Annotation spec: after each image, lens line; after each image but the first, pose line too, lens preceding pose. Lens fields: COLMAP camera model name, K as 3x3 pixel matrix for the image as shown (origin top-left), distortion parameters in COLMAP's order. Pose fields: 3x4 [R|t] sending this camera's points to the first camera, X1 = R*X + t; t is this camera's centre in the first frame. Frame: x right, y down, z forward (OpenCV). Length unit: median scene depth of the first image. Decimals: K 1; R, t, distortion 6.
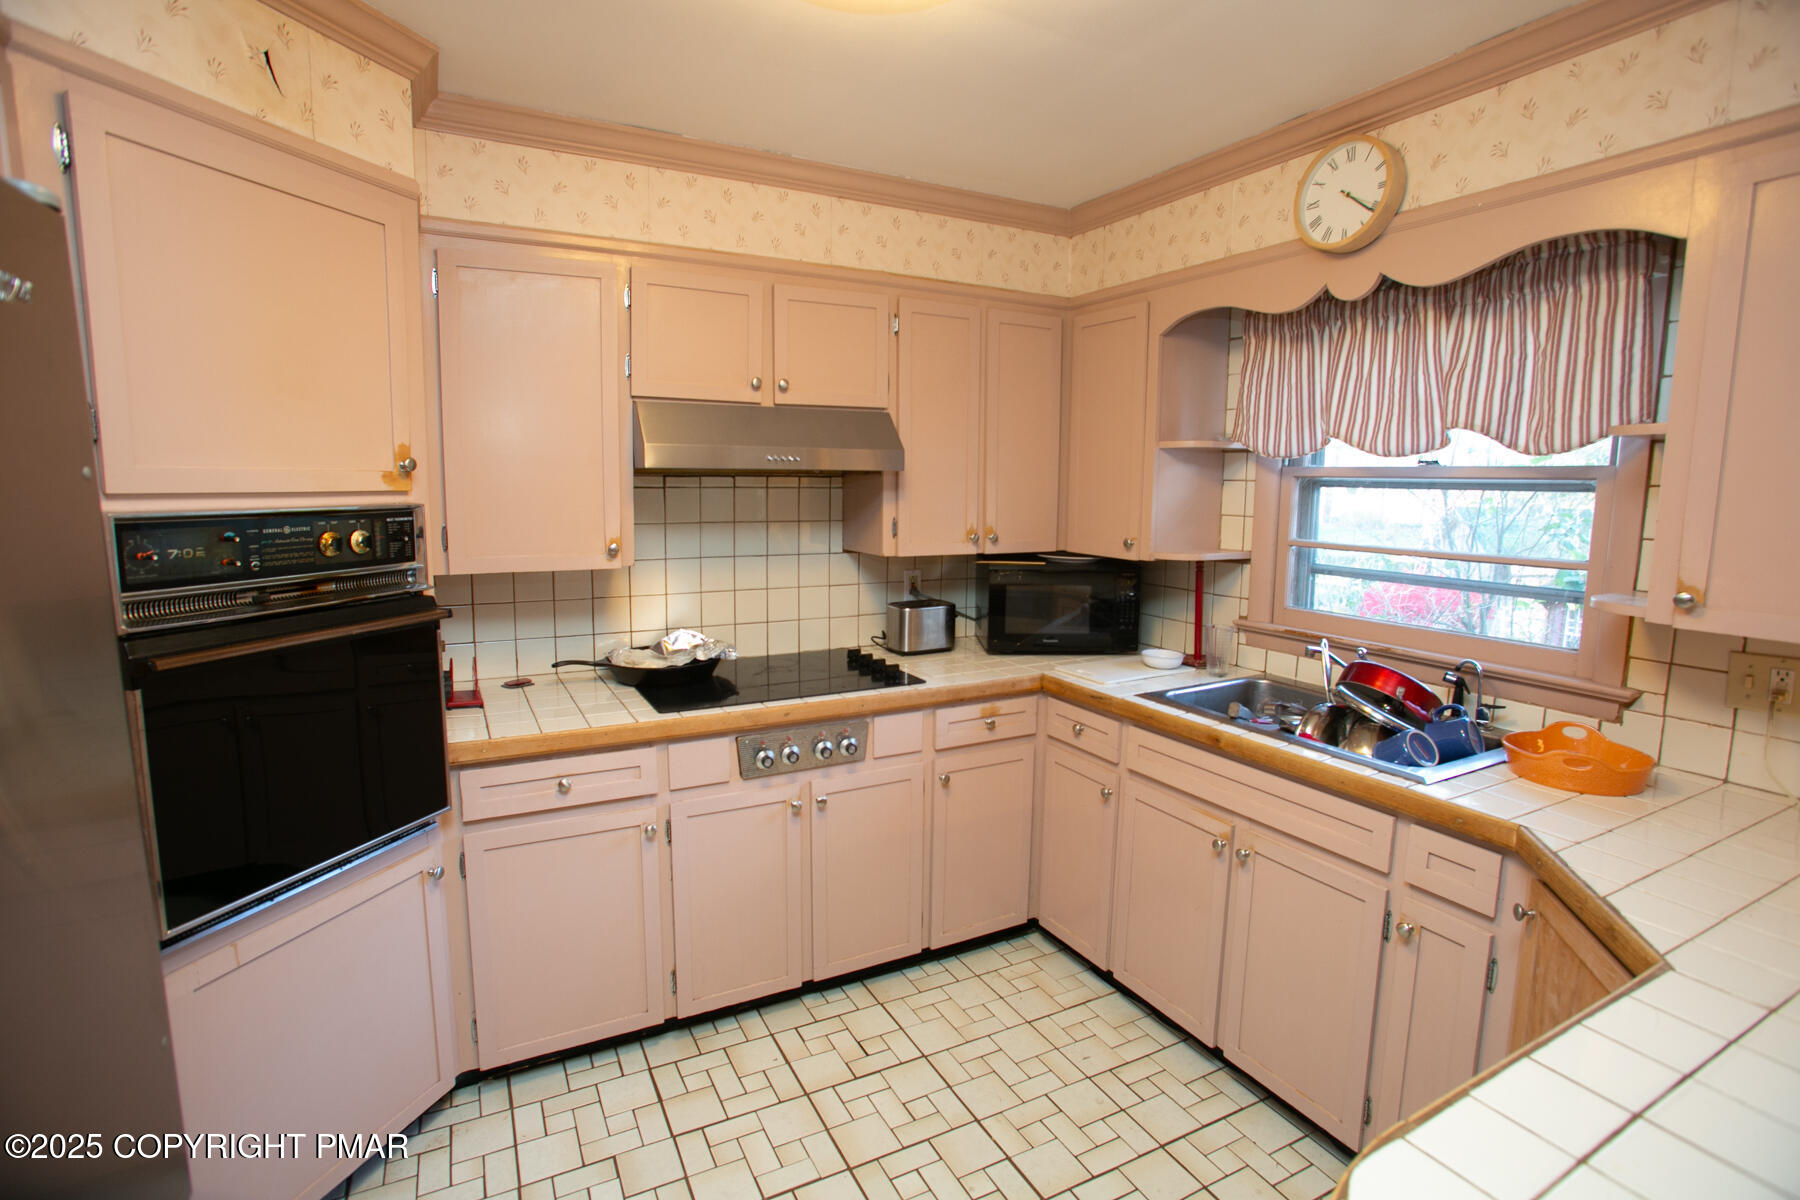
lens RADIAL K [[866.6, 0, 905.1], [0, 866.6, 592.0], [0, 0, 1]] dist [-0.079668, 0.031522]
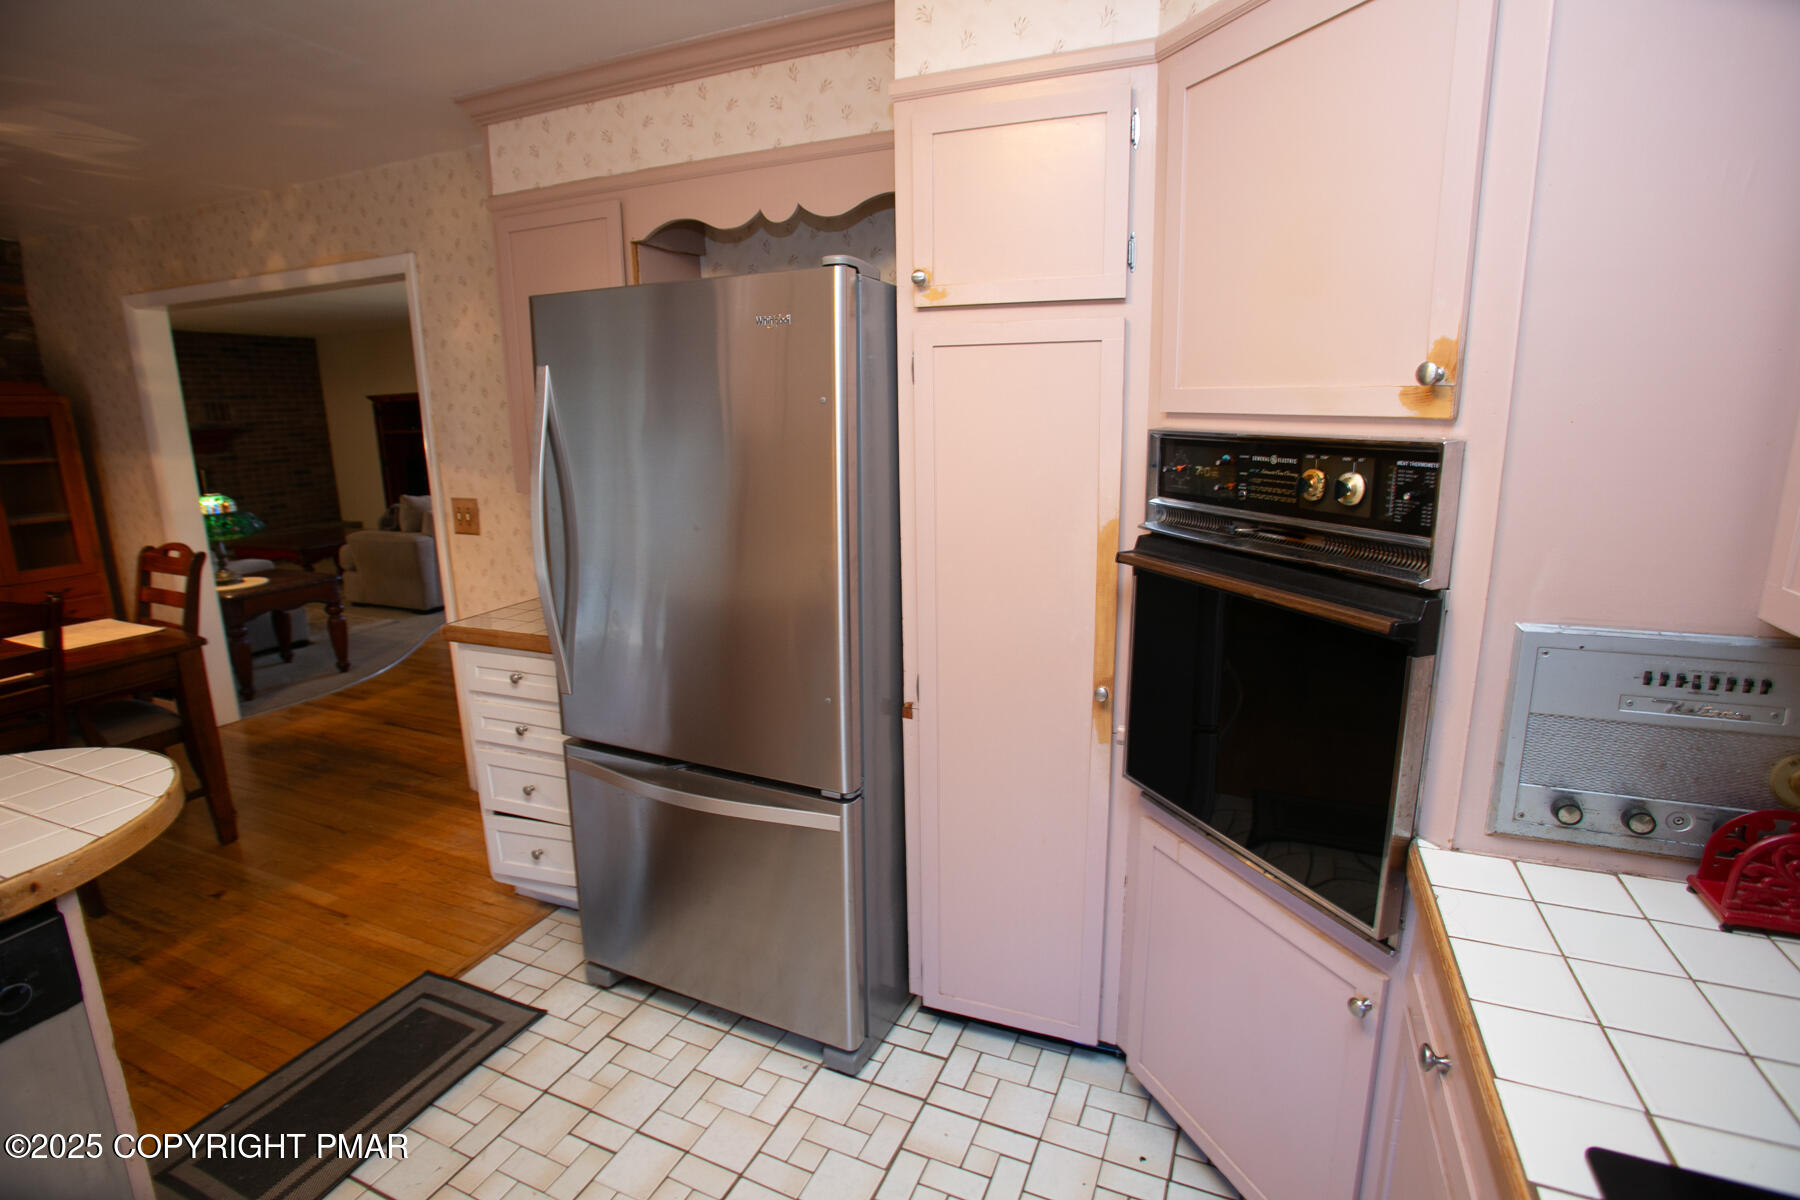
lens RADIAL K [[866.6, 0, 905.1], [0, 866.6, 592.0], [0, 0, 1]] dist [-0.079668, 0.031522]
pose [[-0.780995, 0.131674, -0.610499, 0.057114], [-0.074928, 0.950706, 0.300904, -0.105125], [0.620027, 0.280747, -0.732631, 0.845485]]
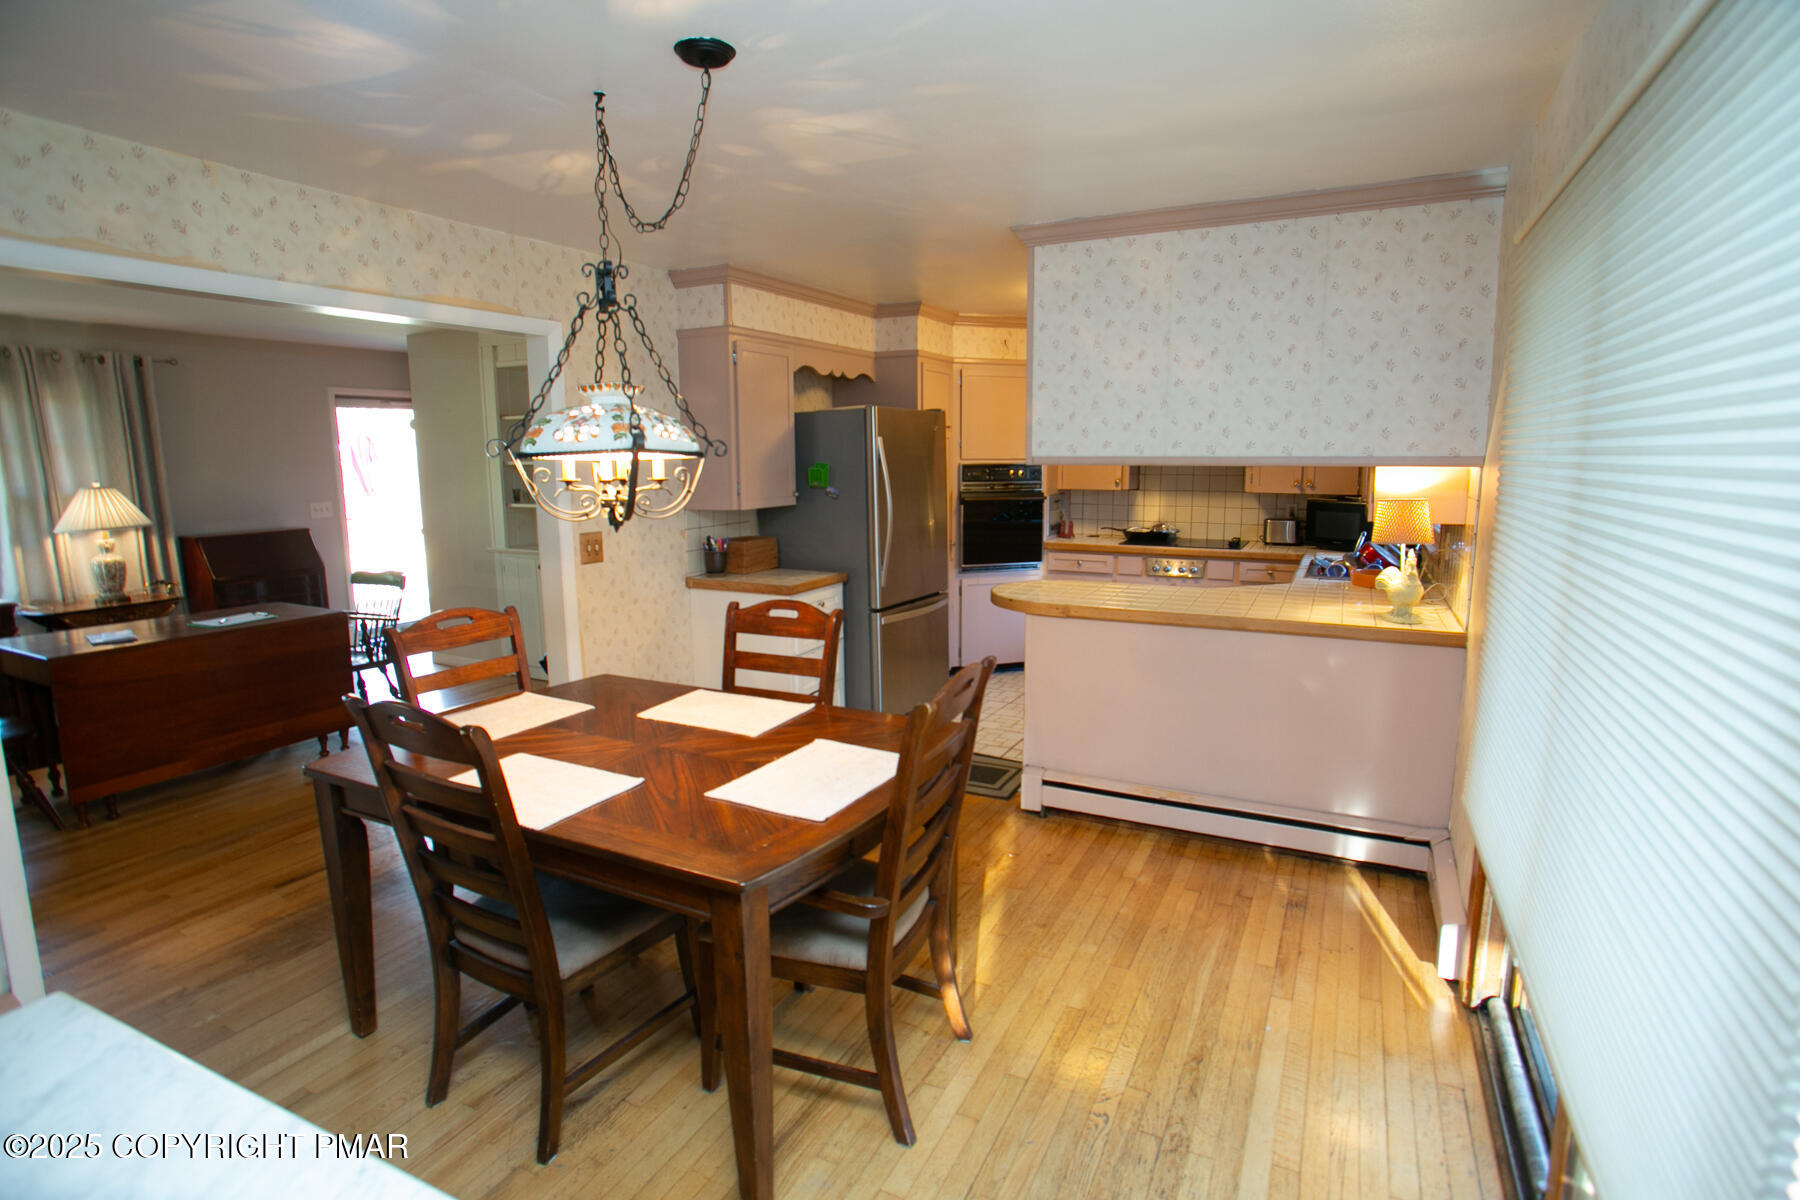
lens RADIAL K [[899.9, 0, 904.5], [0, 899.9, 588.5], [0, 0, 1]] dist [-0.089103, 0.049392]
pose [[0.566899, 0.110845, -0.816296, 1.338860], [-0.094327, 0.993123, 0.069348, 0.123948], [0.818369, 0.037686, 0.573456, -0.922496]]
